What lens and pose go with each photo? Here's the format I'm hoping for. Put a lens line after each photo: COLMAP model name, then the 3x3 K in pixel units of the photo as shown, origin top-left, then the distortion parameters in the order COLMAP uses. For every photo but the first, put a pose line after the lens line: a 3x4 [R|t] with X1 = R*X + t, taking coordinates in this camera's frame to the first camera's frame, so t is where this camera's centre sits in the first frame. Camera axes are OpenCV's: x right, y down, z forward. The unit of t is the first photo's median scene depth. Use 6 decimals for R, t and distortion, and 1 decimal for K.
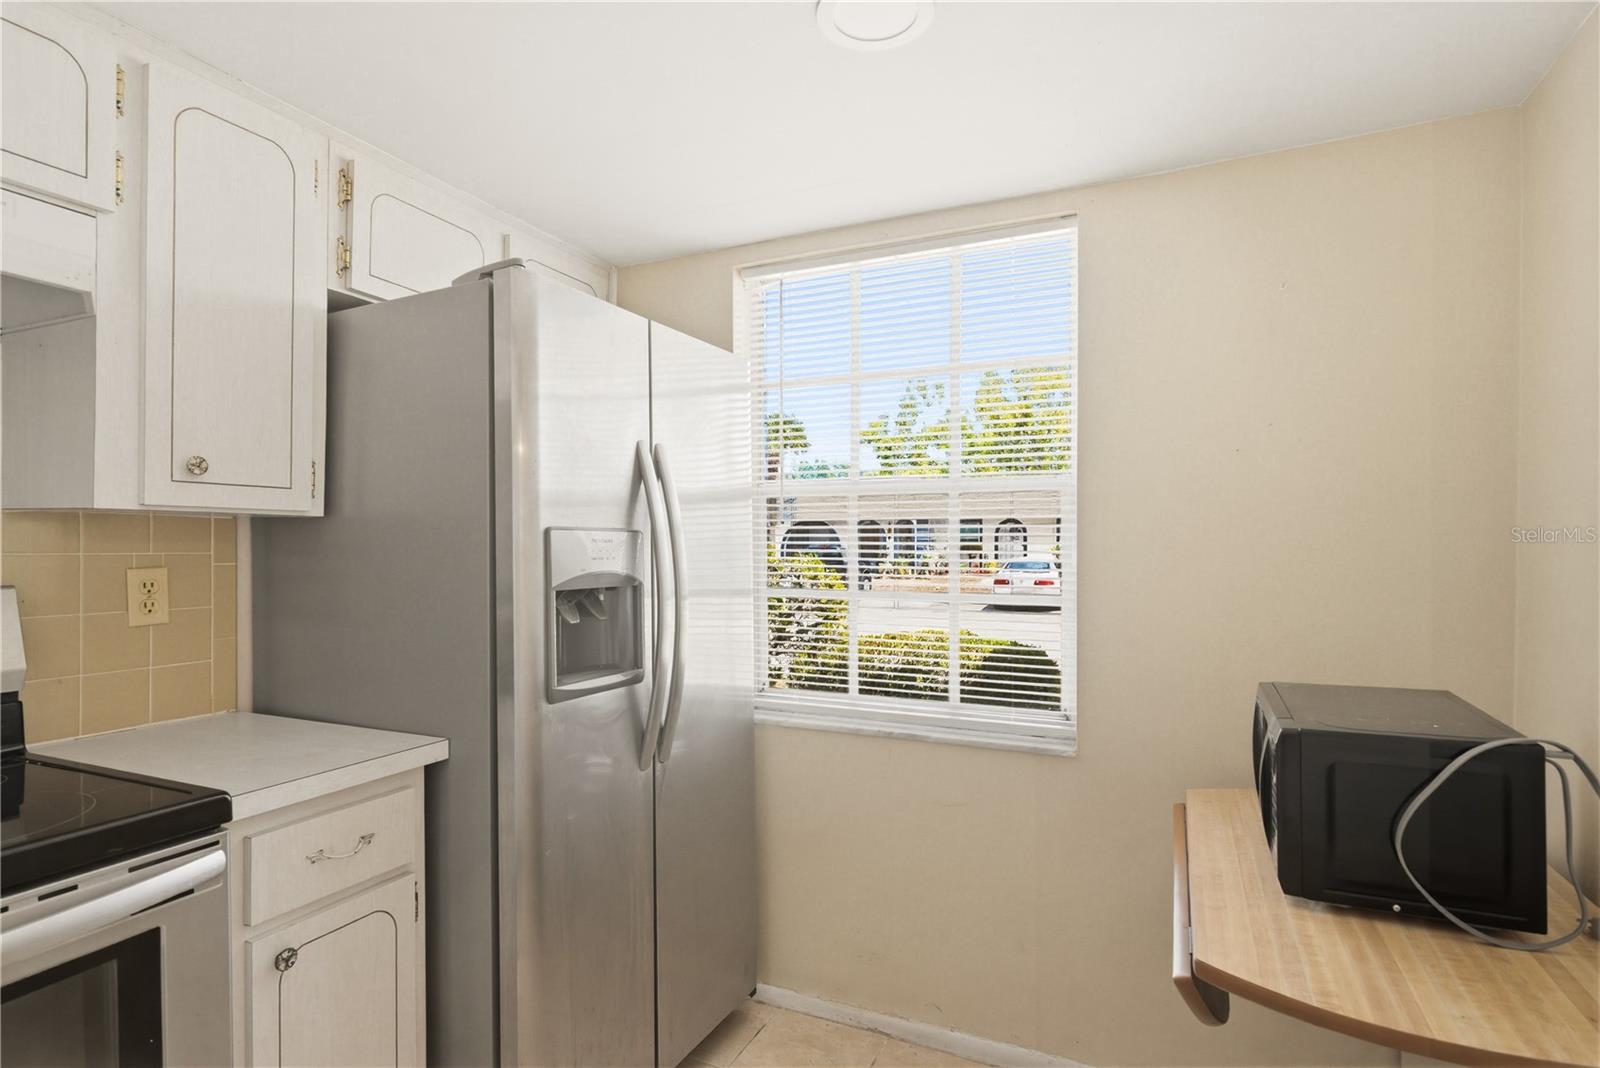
lens RADIAL K [[808.1, 0, 800.0], [0, 808.1, 546.4], [0, 0, 1]] dist [0.000055, 0.000349]
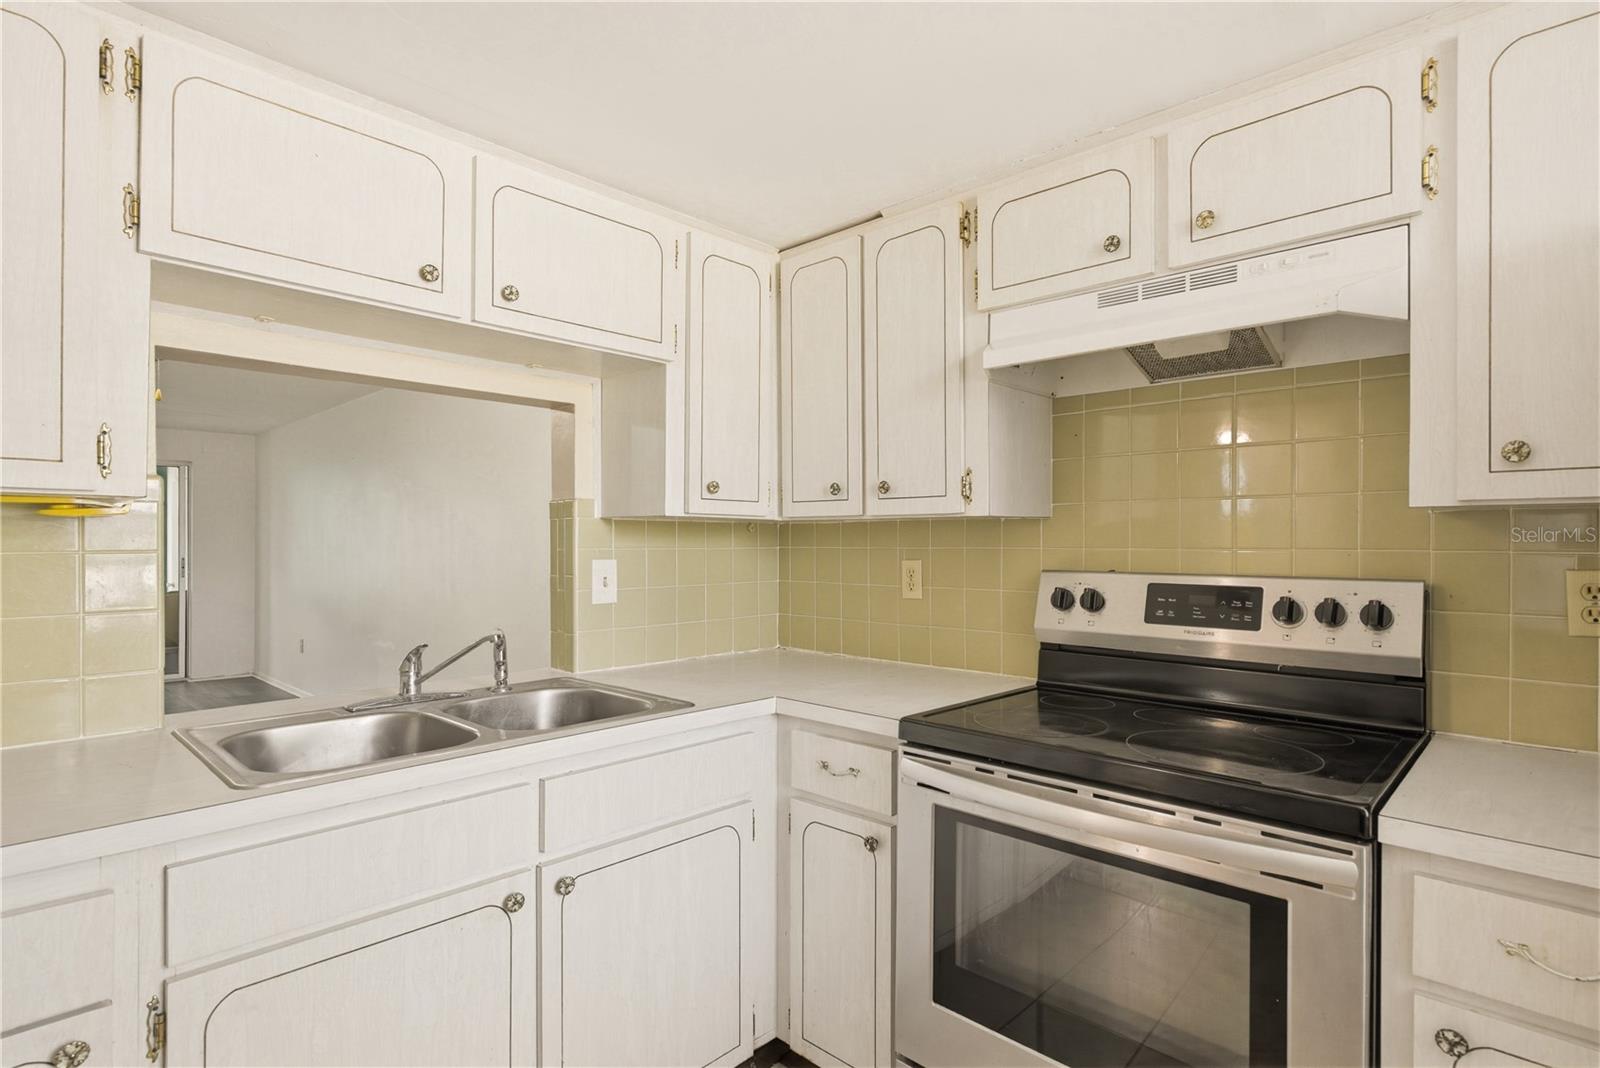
lens RADIAL K [[800.5, 0, 798.4], [0, 800.5, 537.1], [0, 0, 1]] dist [0.001637, -0.000124]
pose [[-0.324512, -0.006502, -0.945859, 0.279388], [-0.003319, 0.999978, -0.005735, -0.000661], [0.945876, 0.001279, -0.324526, 0.486831]]
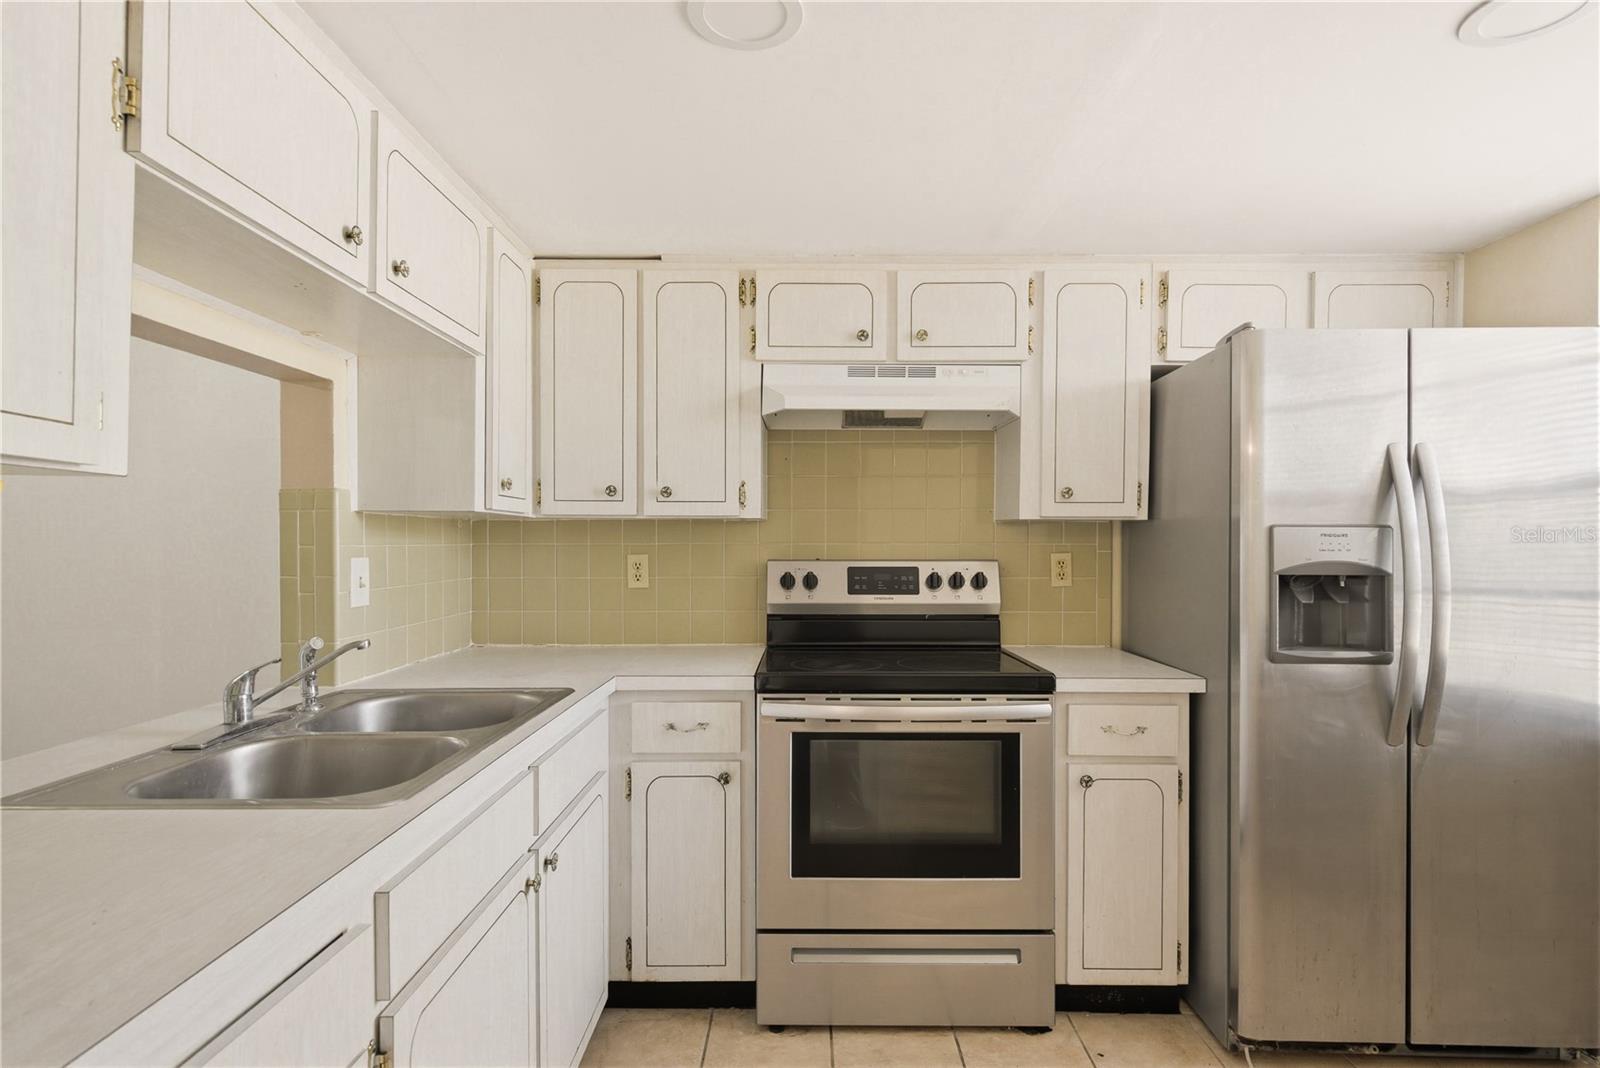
lens RADIAL K [[796.5, 0, 799.9], [0, 796.5, 542.9], [0, 0, 1]] dist [0.000641, -0.000532]
pose [[0.413509, 0.003171, -0.910495, 0.496719], [-0.002928, 0.999993, 0.002153, 0.003691], [0.910495, 0.001776, 0.413515, -0.191645]]
